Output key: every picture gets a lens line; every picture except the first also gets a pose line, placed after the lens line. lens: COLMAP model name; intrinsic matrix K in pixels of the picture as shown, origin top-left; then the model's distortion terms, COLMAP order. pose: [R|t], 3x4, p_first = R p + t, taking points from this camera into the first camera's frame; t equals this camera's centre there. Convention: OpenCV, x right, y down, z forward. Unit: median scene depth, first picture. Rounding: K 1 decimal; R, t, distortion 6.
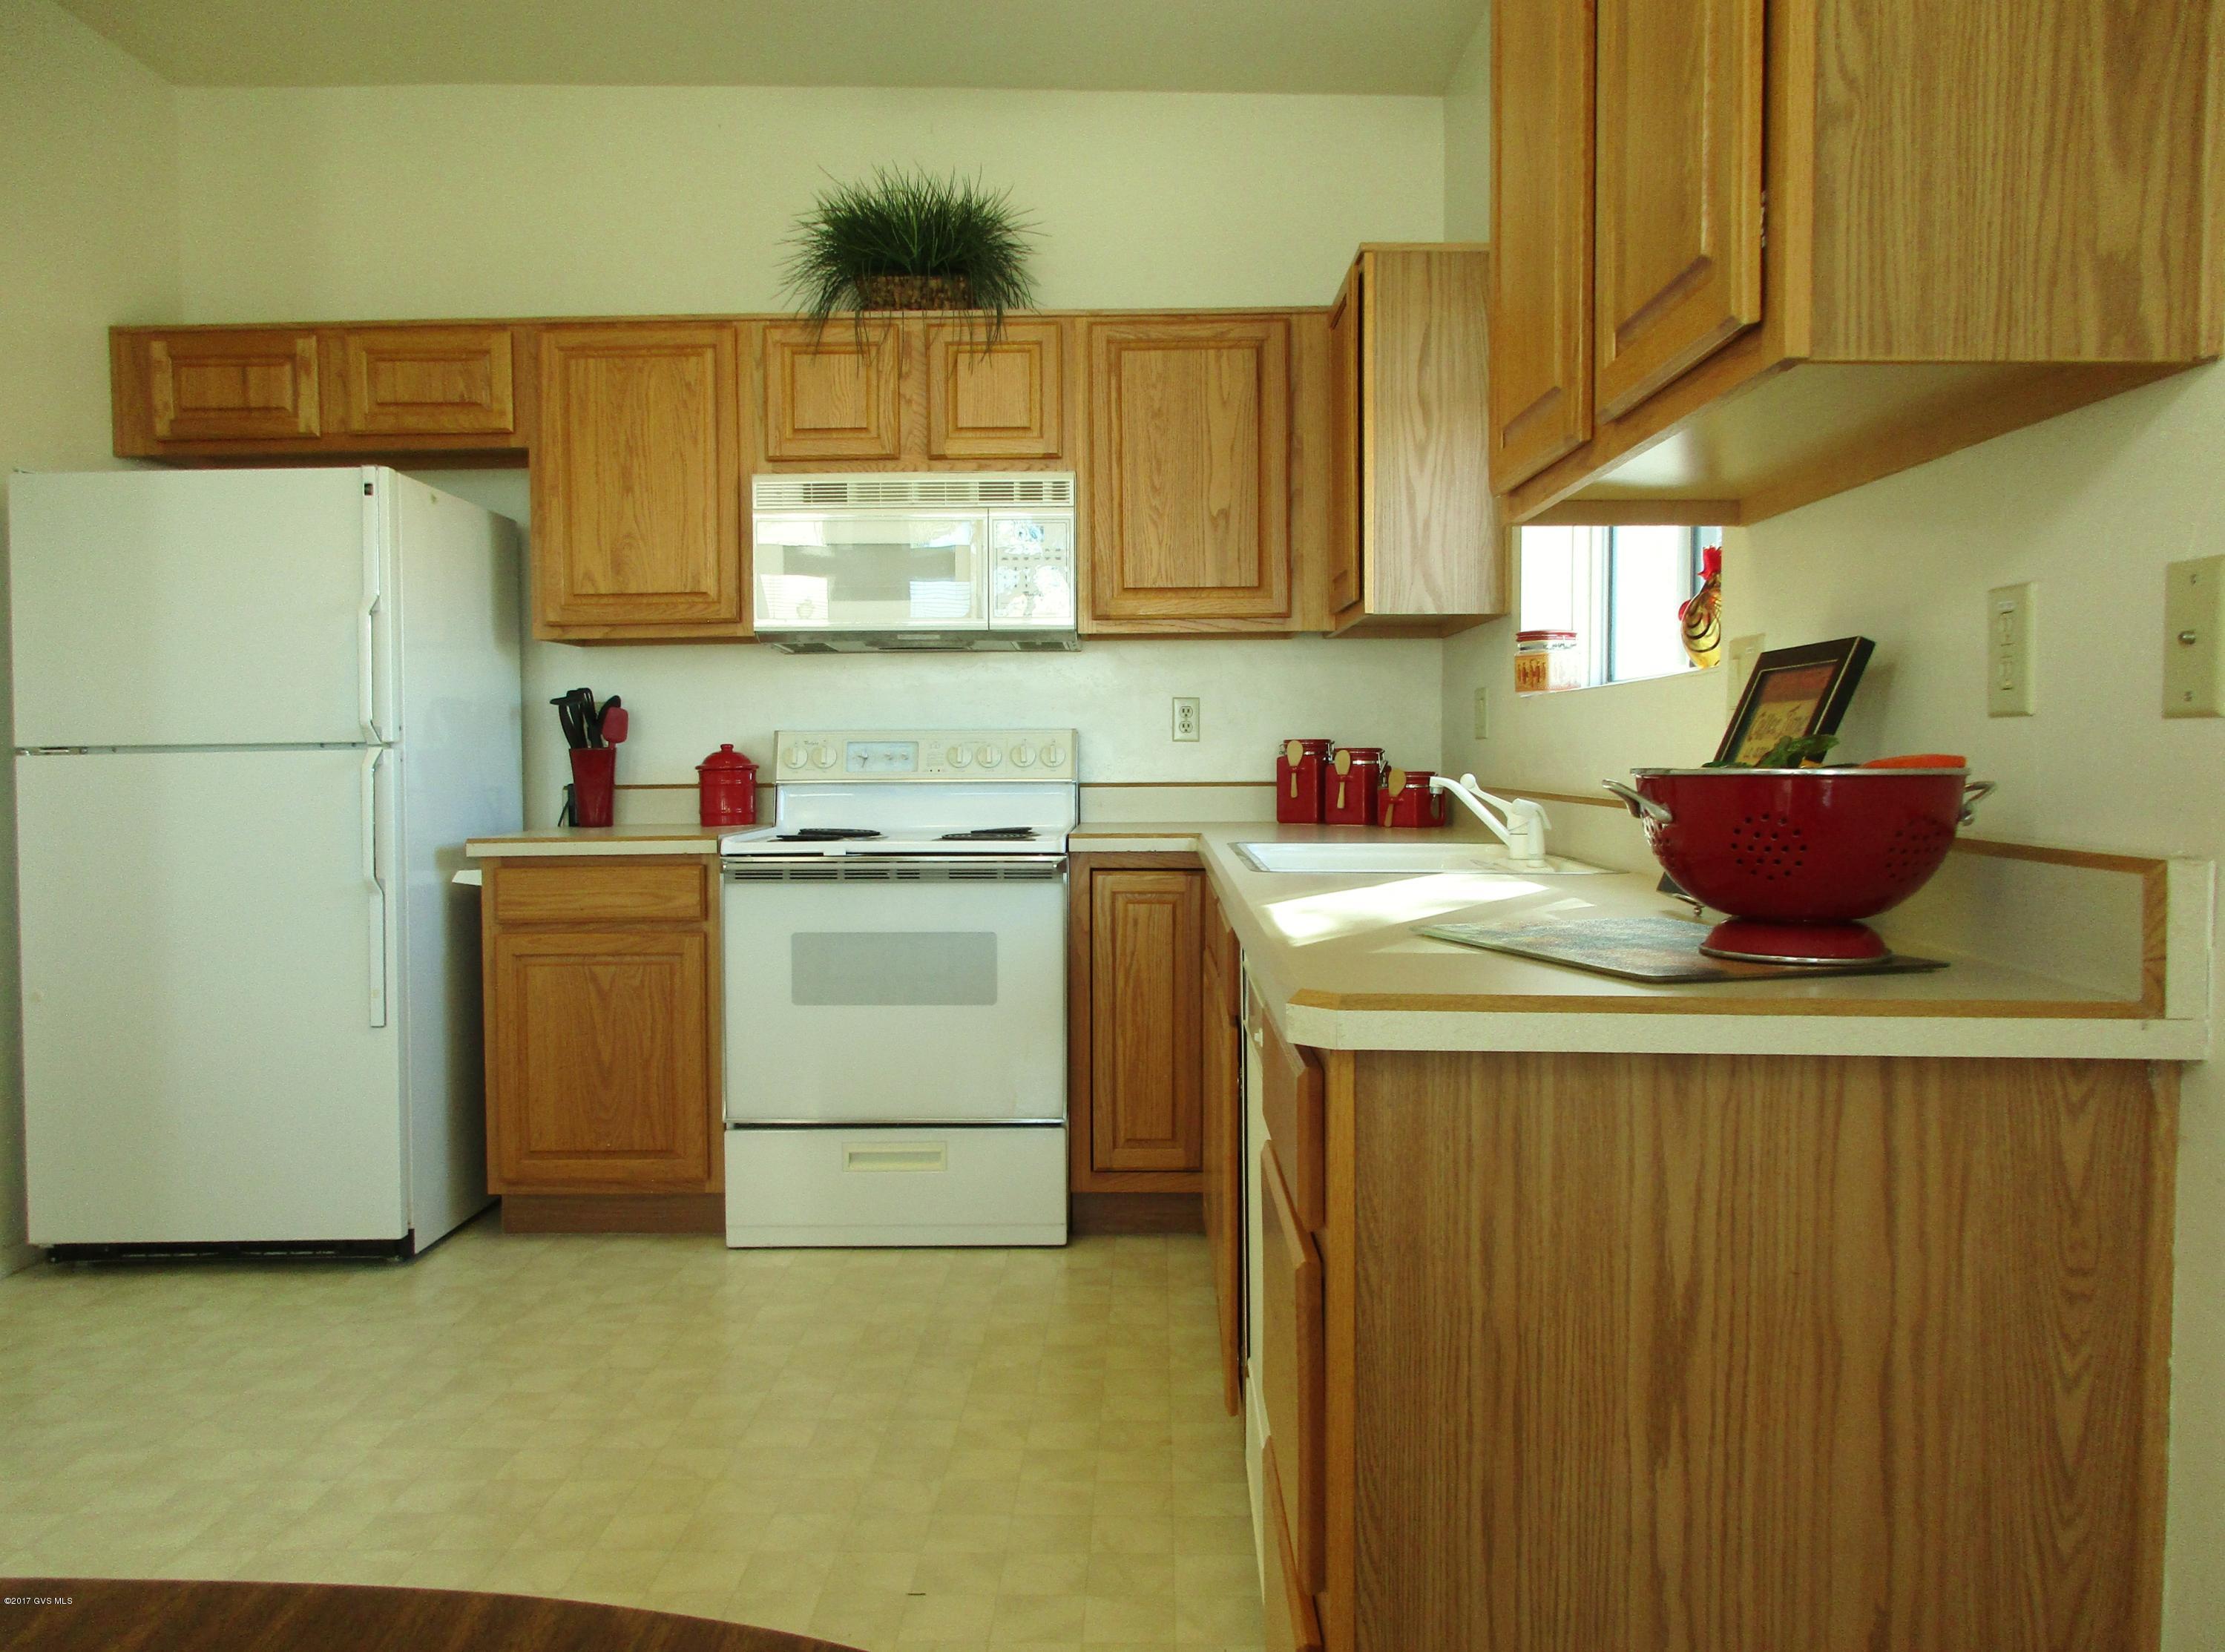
lens RADIAL K [[1658.8, 0, 1108.2], [0, 1658.8, 822.8], [0, 0, 1]] dist [-0.002881, 0.003123]
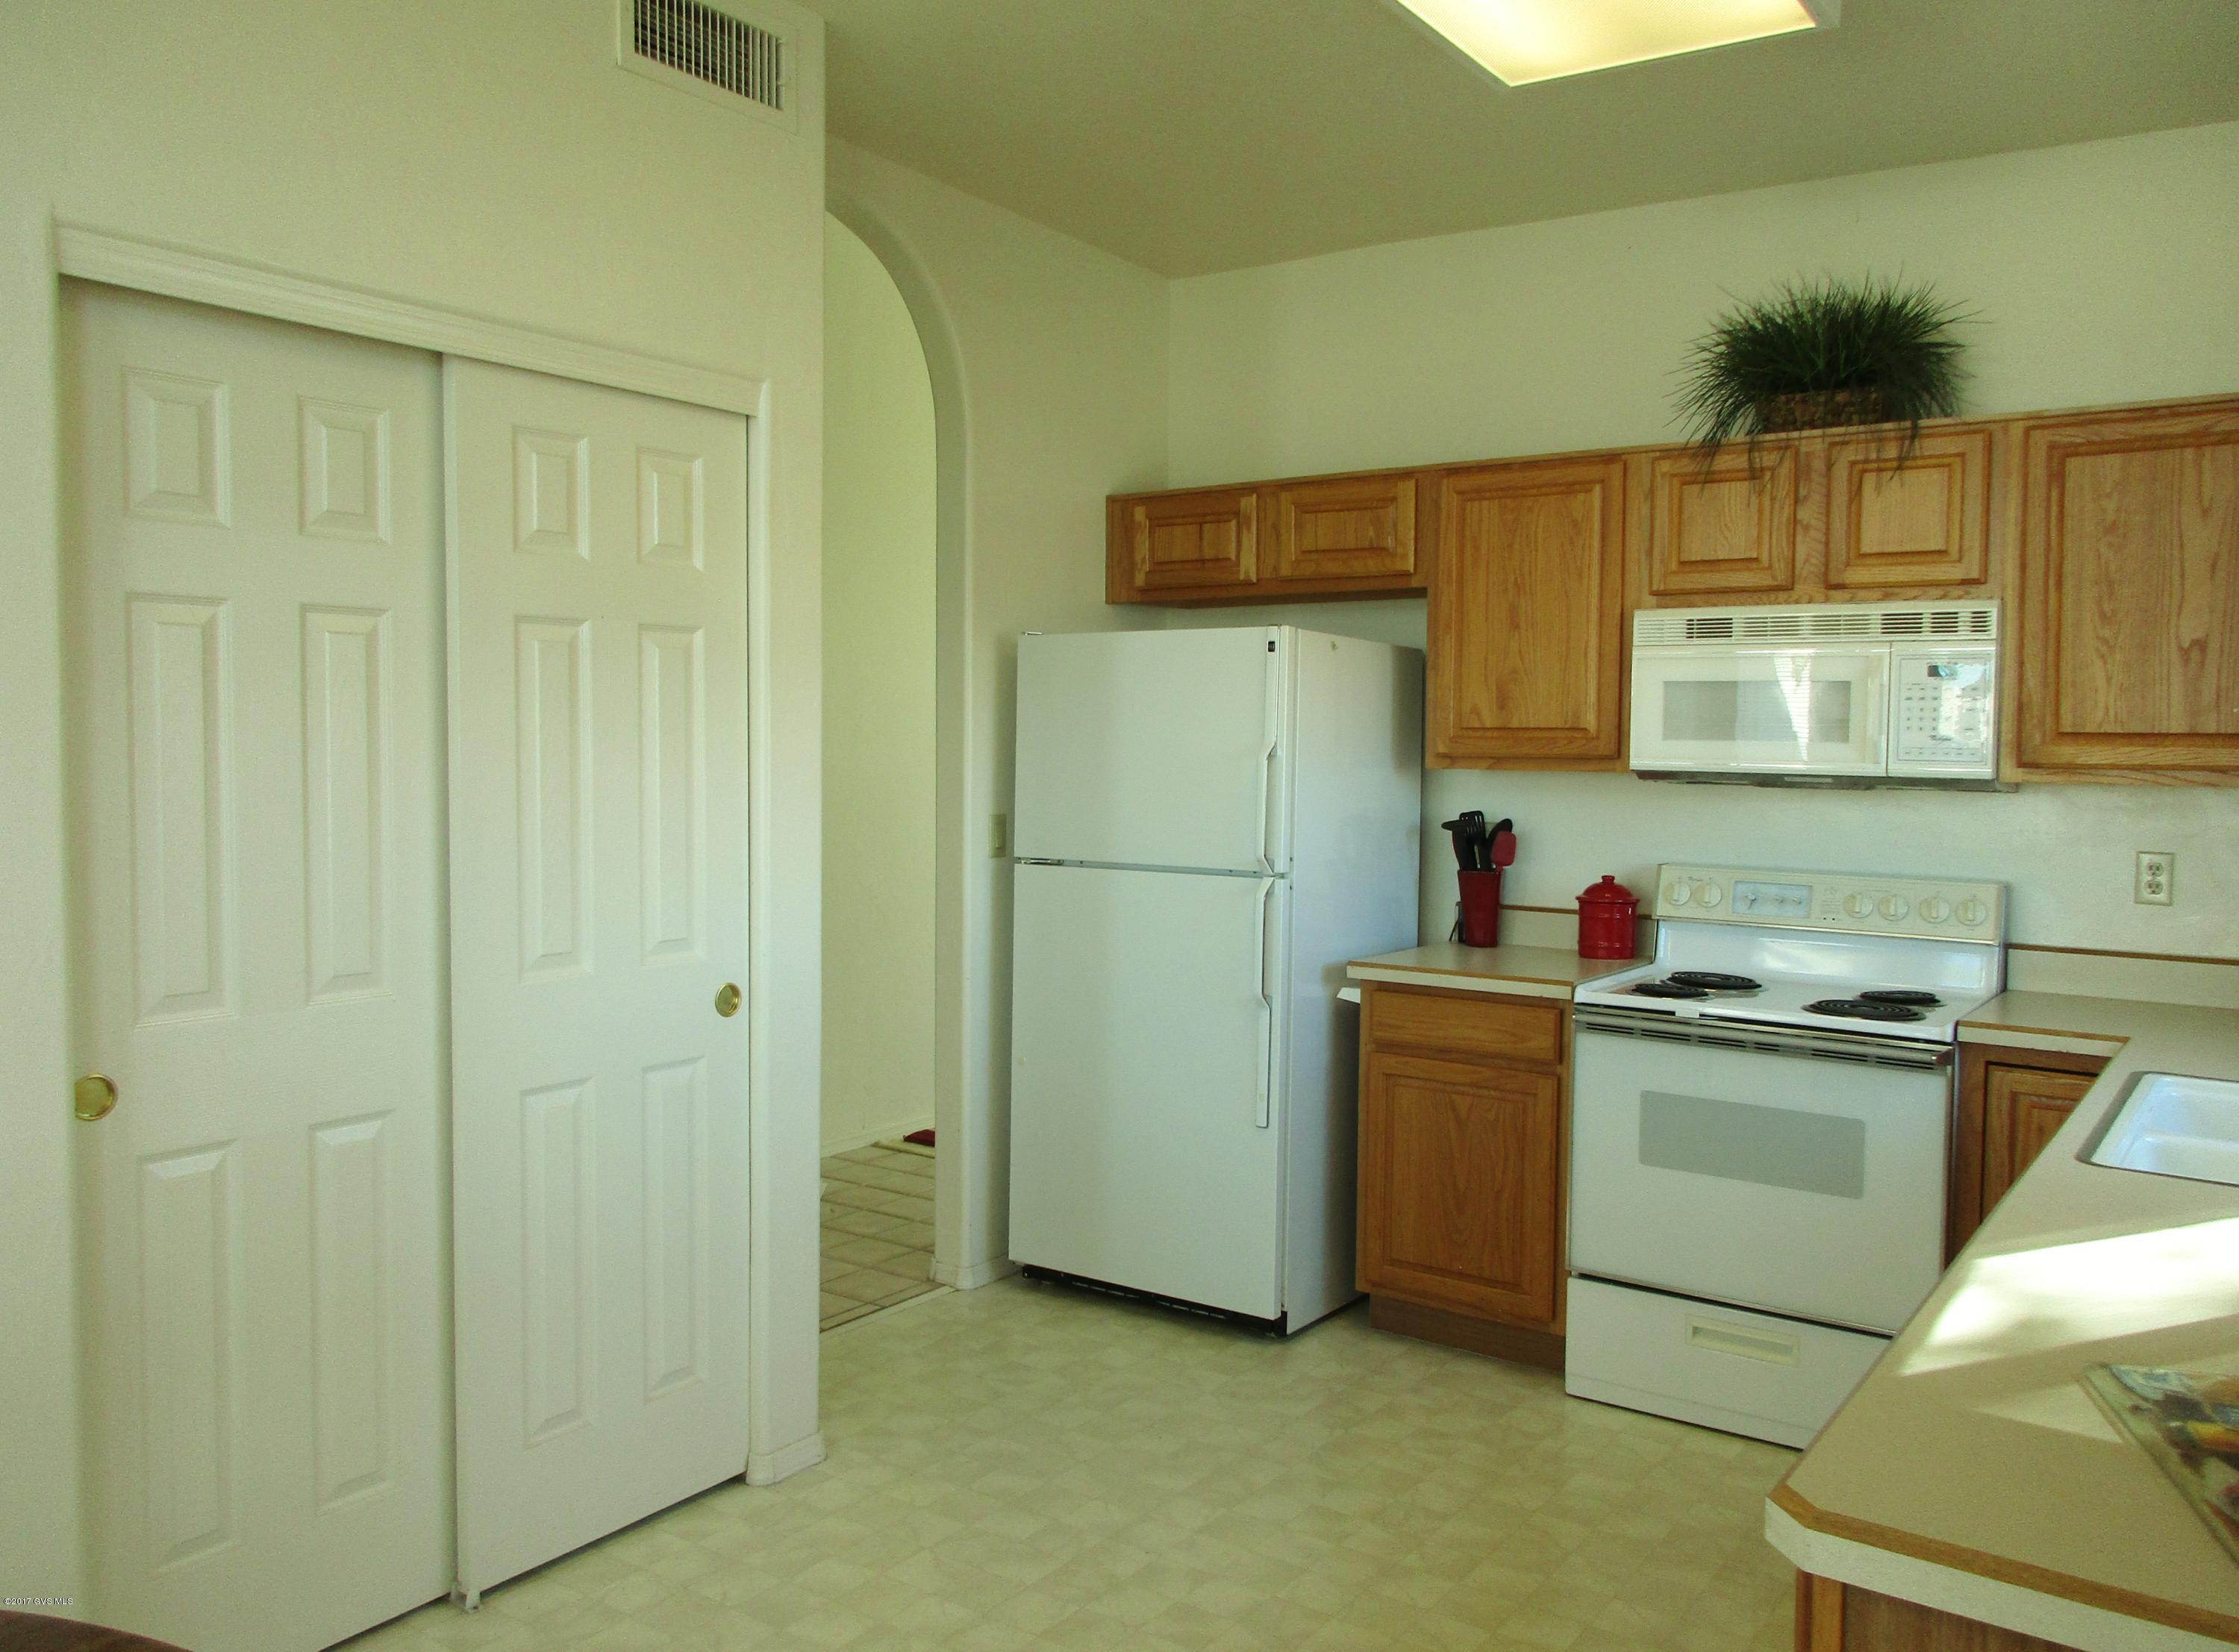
lens RADIAL K [[1696.3, 0, 1121.3], [0, 1696.3, 824.2], [0, 0, 1]] dist [0.000879, -0.004463]
pose [[0.825740, 0.043543, -0.562368, 0.104859], [-0.044456, 0.998938, 0.012070, -0.083720], [0.562296, 0.015034, 0.826799, 0.004929]]
